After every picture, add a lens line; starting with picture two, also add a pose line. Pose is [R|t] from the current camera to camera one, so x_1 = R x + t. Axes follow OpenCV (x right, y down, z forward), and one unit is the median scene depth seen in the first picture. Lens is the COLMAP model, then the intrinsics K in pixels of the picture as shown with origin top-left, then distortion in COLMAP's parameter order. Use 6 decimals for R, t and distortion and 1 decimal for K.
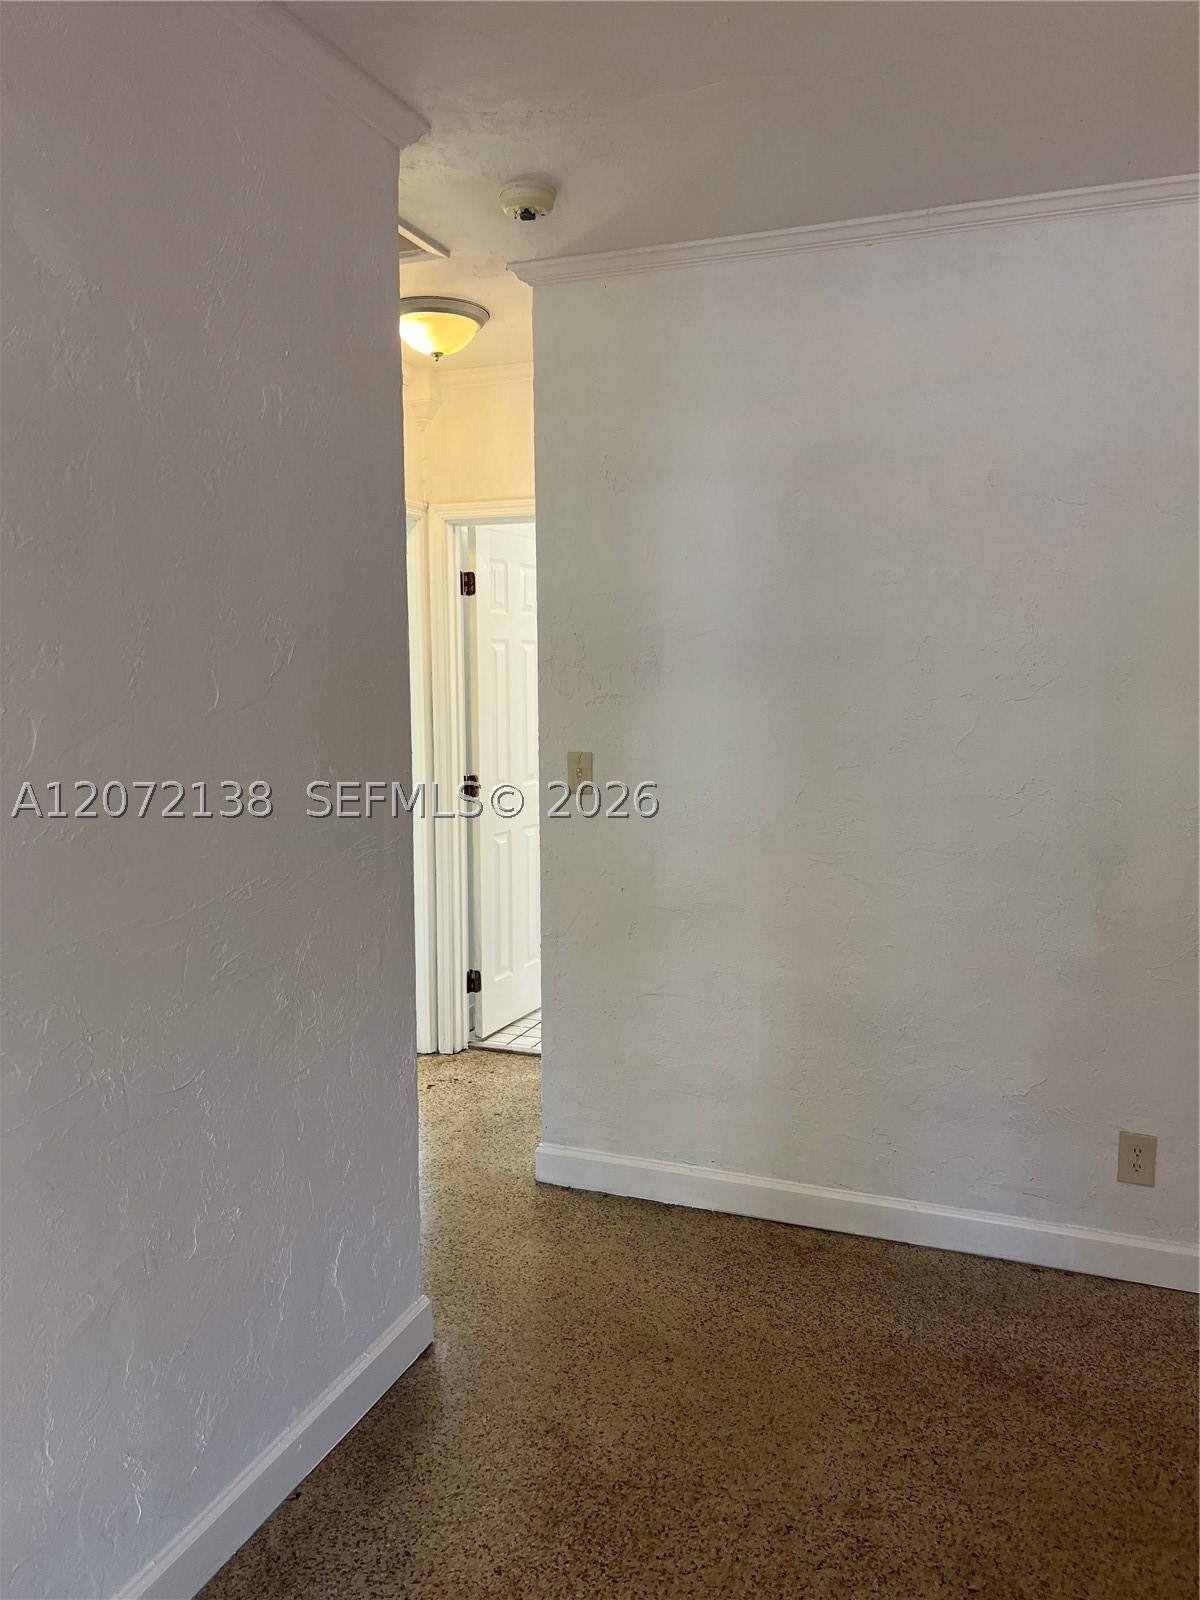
lens RADIAL K [[1211.8, 0, 600.9], [0, 1211.8, 798.5], [0, 0, 1]] dist [0.033396, -0.025449]
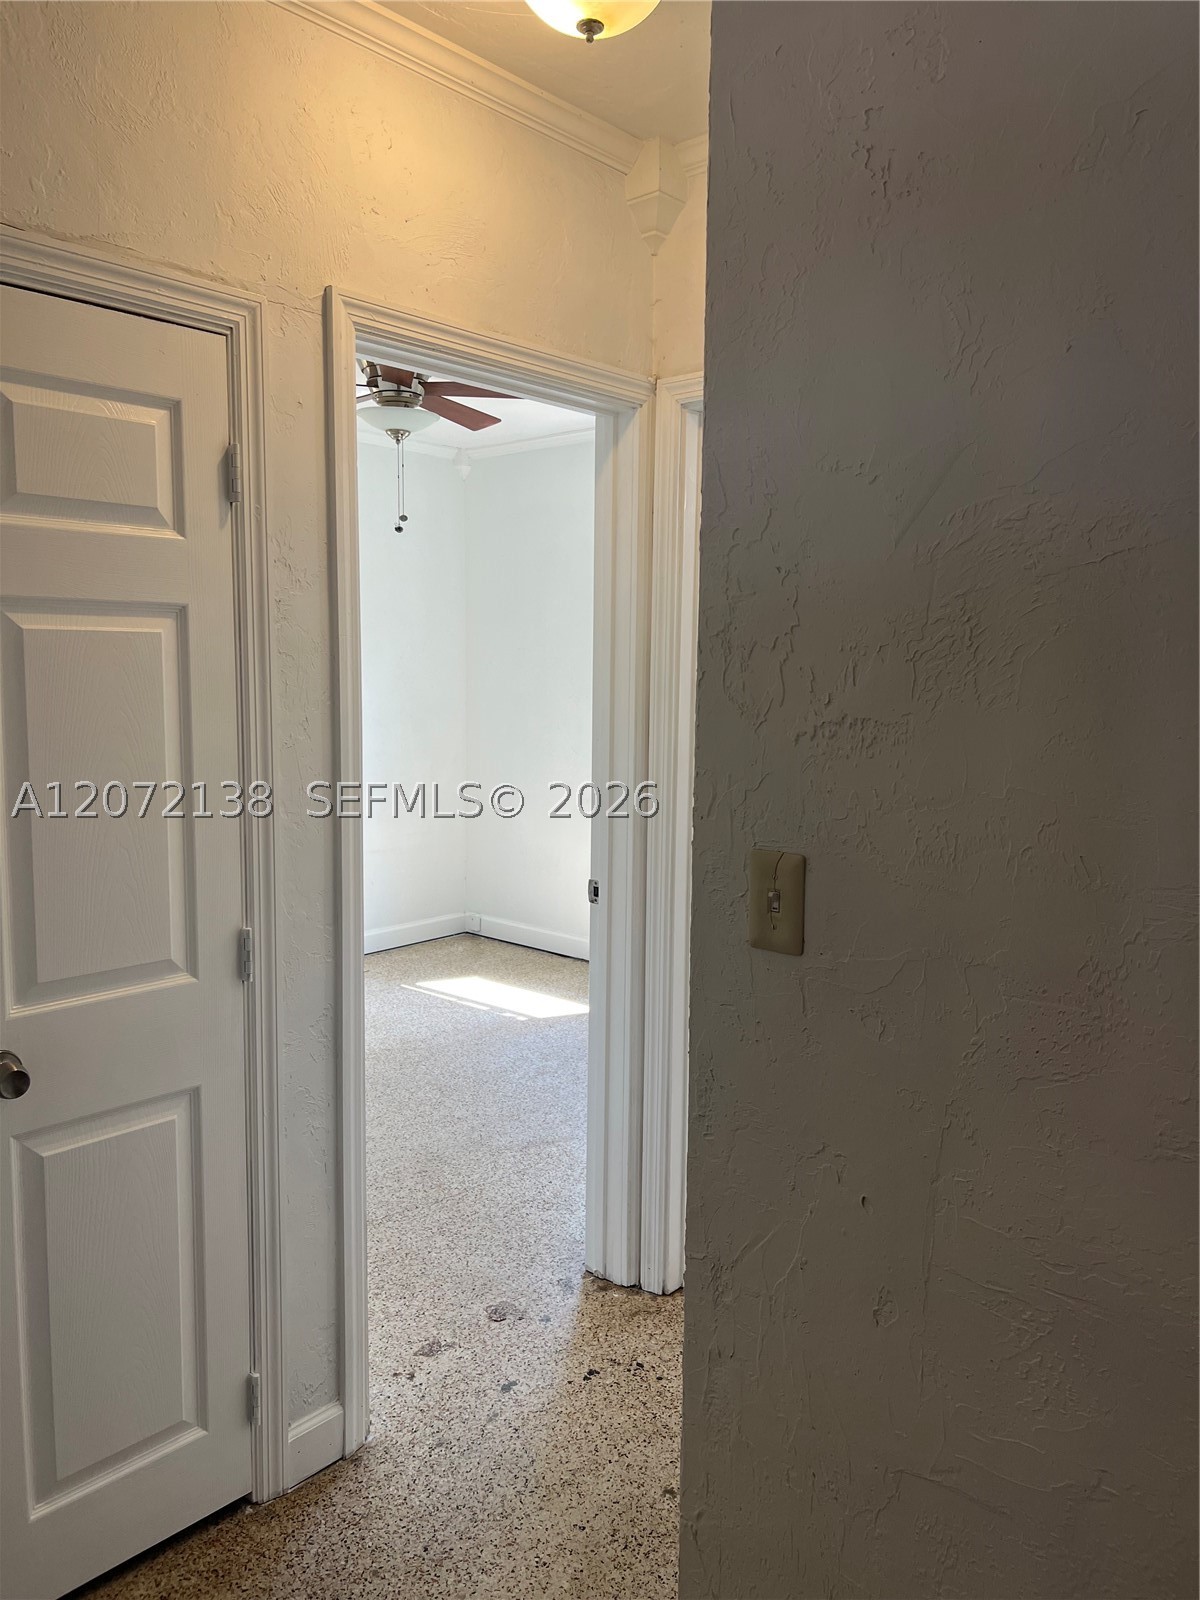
lens RADIAL K [[1211.8, 0, 602.6], [0, 1211.8, 802.0], [0, 0, 1]] dist [0.033396, -0.025449]
pose [[0.933784, 0.054131, -0.353720, 0.065688], [-0.052390, 0.998521, 0.014503, -0.053198], [0.353982, 0.004989, 0.935239, 0.532187]]
